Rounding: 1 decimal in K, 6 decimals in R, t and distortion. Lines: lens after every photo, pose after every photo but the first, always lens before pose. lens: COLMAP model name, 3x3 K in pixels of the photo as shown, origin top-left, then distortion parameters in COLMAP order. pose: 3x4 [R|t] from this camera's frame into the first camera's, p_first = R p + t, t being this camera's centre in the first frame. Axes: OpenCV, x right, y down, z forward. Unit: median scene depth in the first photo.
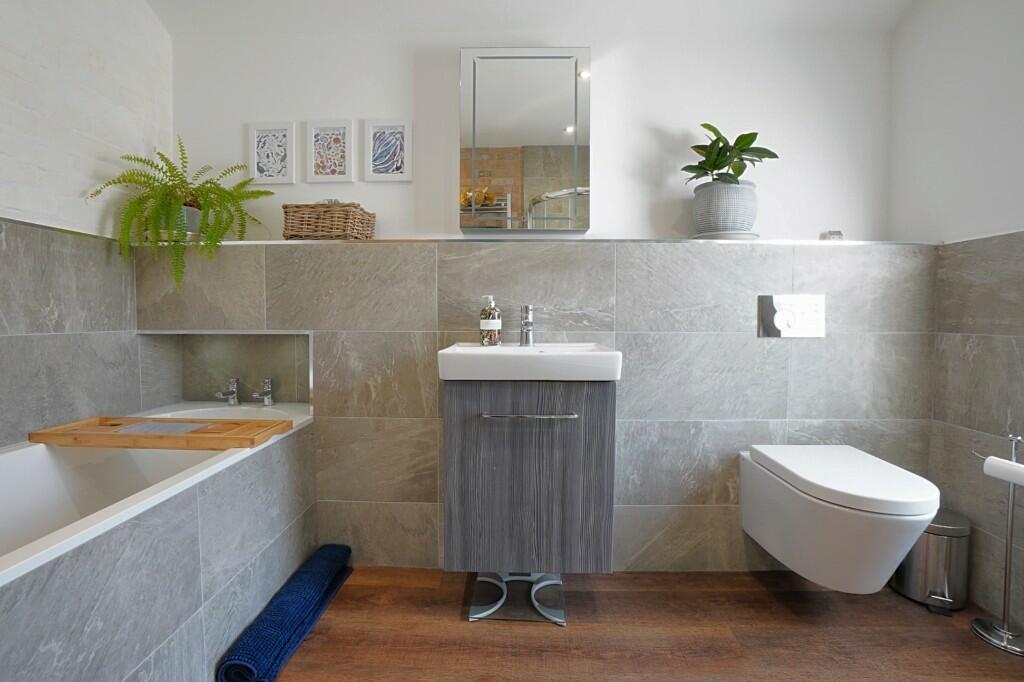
lens RADIAL K [[451.0, 0, 509.9], [0, 451.0, 336.0], [0, 0, 1]] dist [-0.042024, 0.003343]
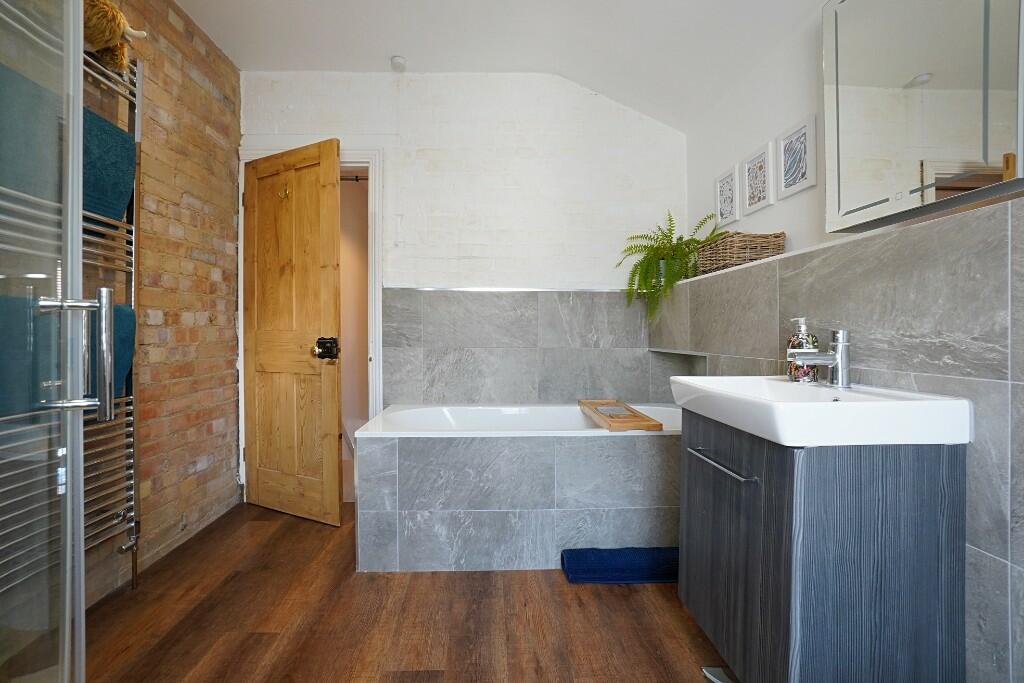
lens RADIAL K [[451.0, 0, 493.1], [0, 451.0, 333.2], [0, 0, 1]] dist [-0.042024, 0.003343]
pose [[0.047809, -0.002115, -0.998854, 0.675737], [-0.046163, 0.998925, -0.004324, -0.033913], [0.997789, 0.046317, 0.047660, 0.412807]]
